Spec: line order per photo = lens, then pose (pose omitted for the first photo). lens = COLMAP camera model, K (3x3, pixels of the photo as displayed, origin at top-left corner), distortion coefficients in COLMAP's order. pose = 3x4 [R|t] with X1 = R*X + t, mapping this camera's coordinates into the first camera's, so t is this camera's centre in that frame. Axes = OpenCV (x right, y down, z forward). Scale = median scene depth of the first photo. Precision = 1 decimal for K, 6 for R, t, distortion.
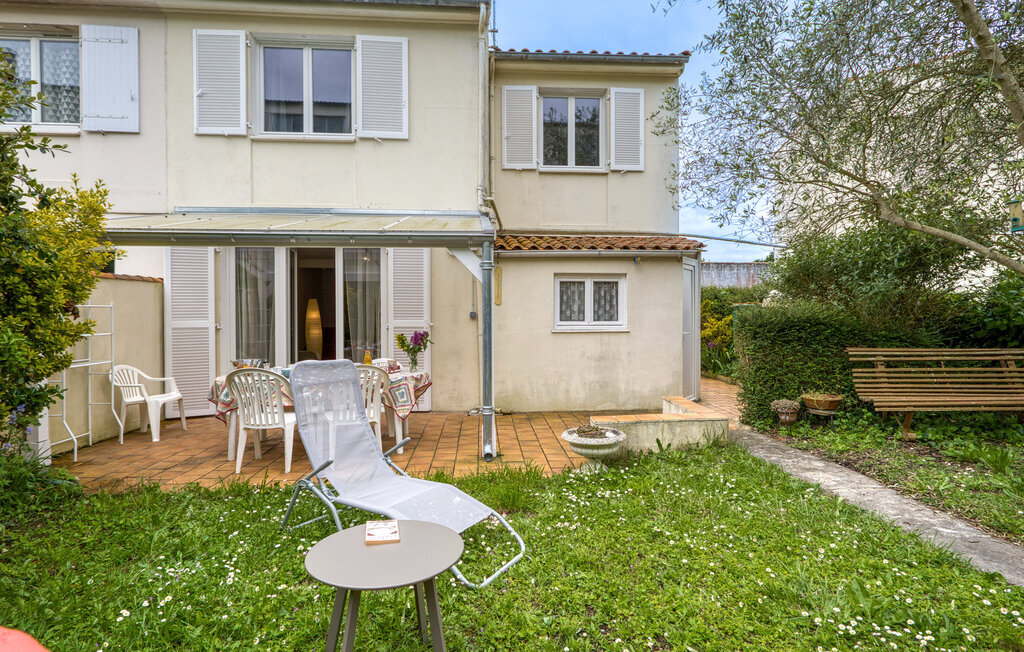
lens RADIAL K [[477.3, 0, 518.0], [0, 477.3, 317.3], [0, 0, 1]] dist [0.003194, 0.000366]
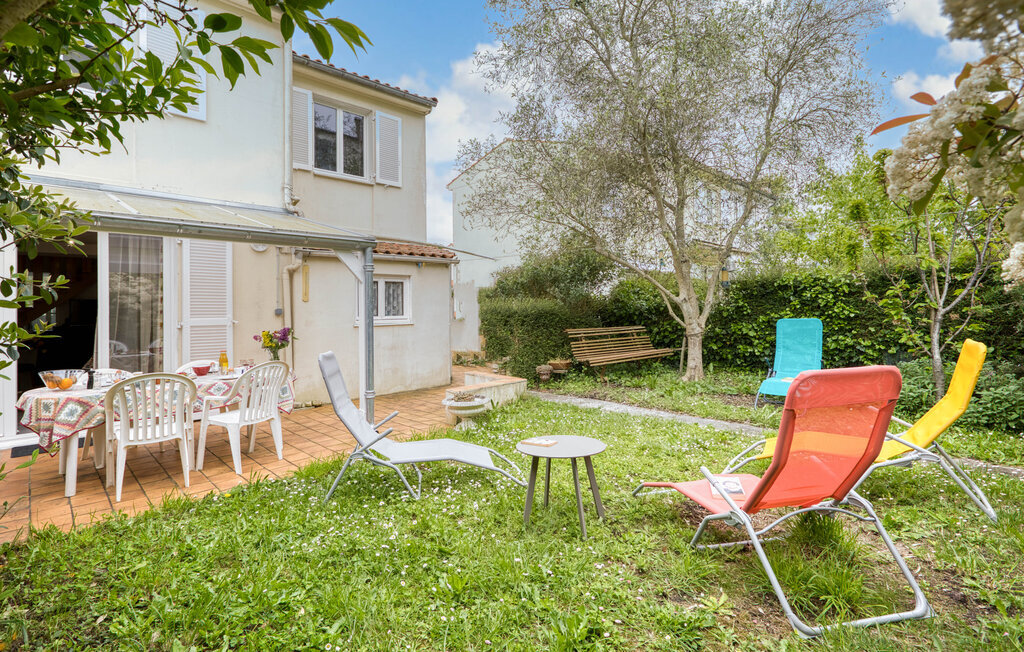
lens RADIAL K [[476.4, 0, 481.1], [0, 476.4, 304.3], [0, 0, 1]] dist [0.000963, -0.000177]
pose [[0.784226, -0.002903, 0.620468, -0.378367], [0.014754, 0.999794, -0.013970, -0.000561], [-0.620299, 0.020110, 0.784107, -0.041934]]
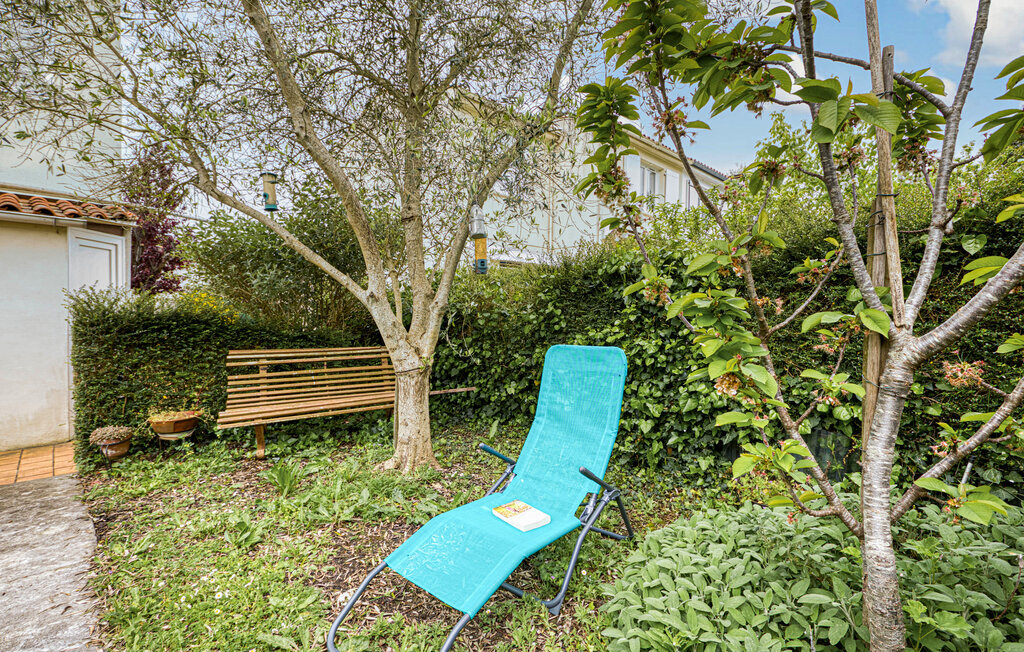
lens RADIAL K [[469.0, 0, 498.0], [0, 469.0, 321.2], [0, 0, 1]] dist [0.003583, 0.000382]
pose [[0.772360, 0.000960, 0.635184, 0.403896], [-0.009059, 0.999914, 0.009505, 0.000369], [-0.635120, -0.013095, 0.772302, 0.056333]]
